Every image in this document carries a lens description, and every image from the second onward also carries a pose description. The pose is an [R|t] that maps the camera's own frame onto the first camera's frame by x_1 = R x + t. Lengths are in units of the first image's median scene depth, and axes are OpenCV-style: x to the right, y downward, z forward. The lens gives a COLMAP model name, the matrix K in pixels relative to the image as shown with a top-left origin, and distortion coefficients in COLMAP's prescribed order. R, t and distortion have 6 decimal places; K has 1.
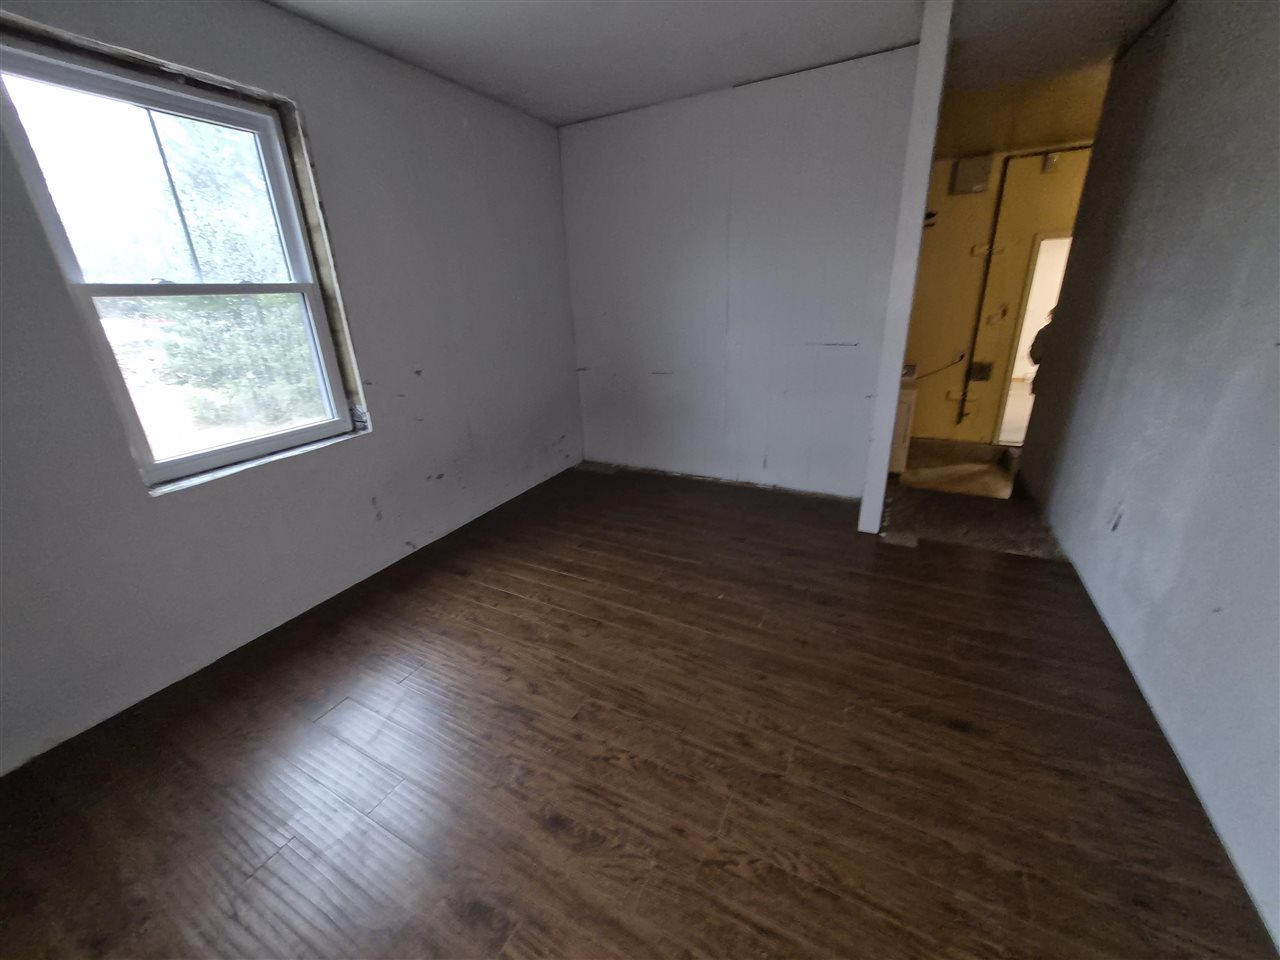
lens RADIAL K [[500.1, 0, 621.2], [0, 500.1, 478.7], [0, 0, 1]] dist [-0.000810, -0.002765]
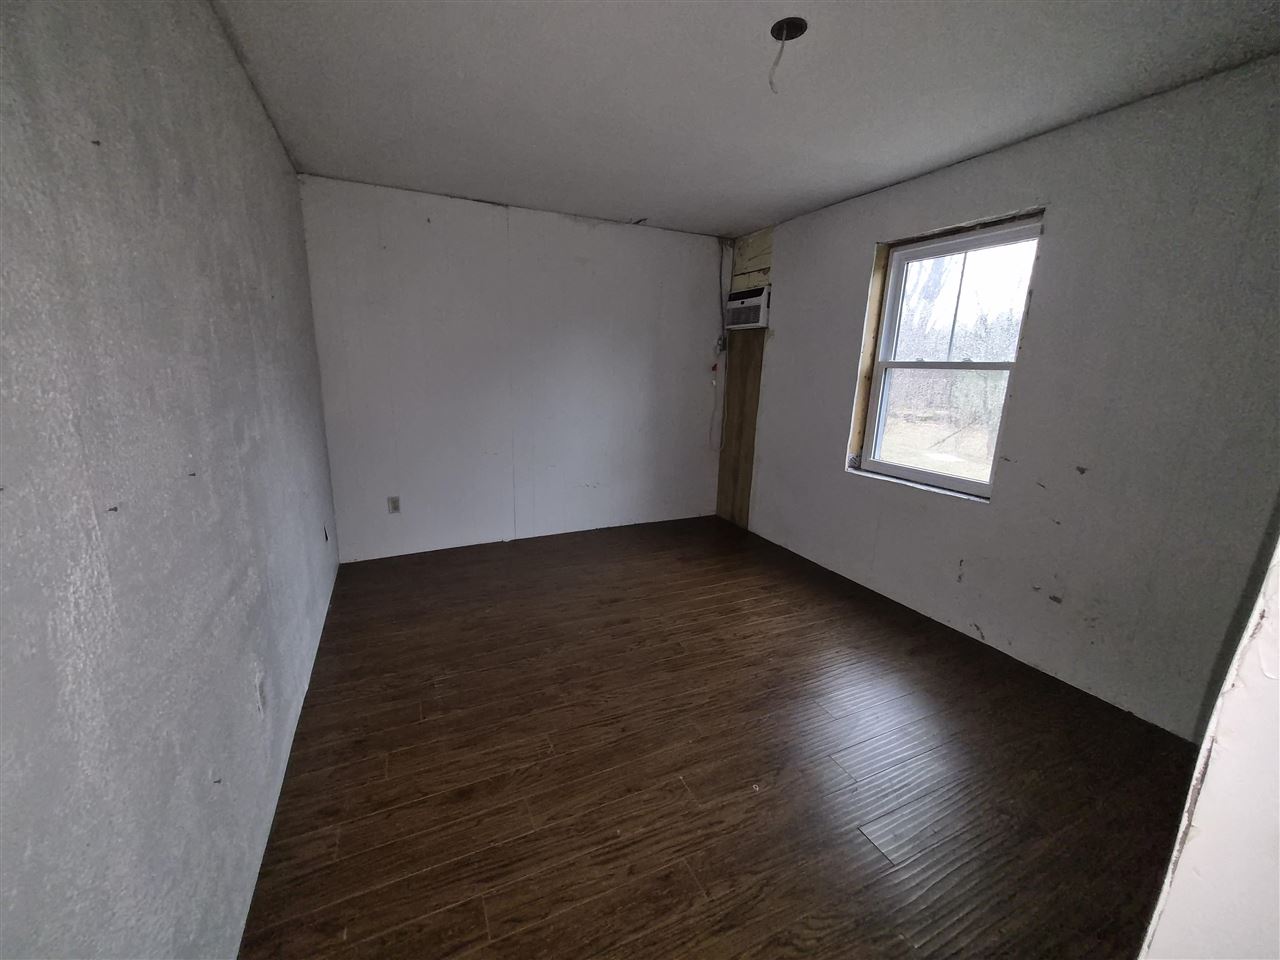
lens RADIAL K [[500.1, 0, 621.2], [0, 500.1, 478.7], [0, 0, 1]] dist [-0.000810, -0.002765]
pose [[-0.606867, 0.205414, -0.767800, 0.982014], [-0.272145, 0.853928, 0.443558, -0.524444], [0.746759, 0.478134, -0.462319, 1.215175]]
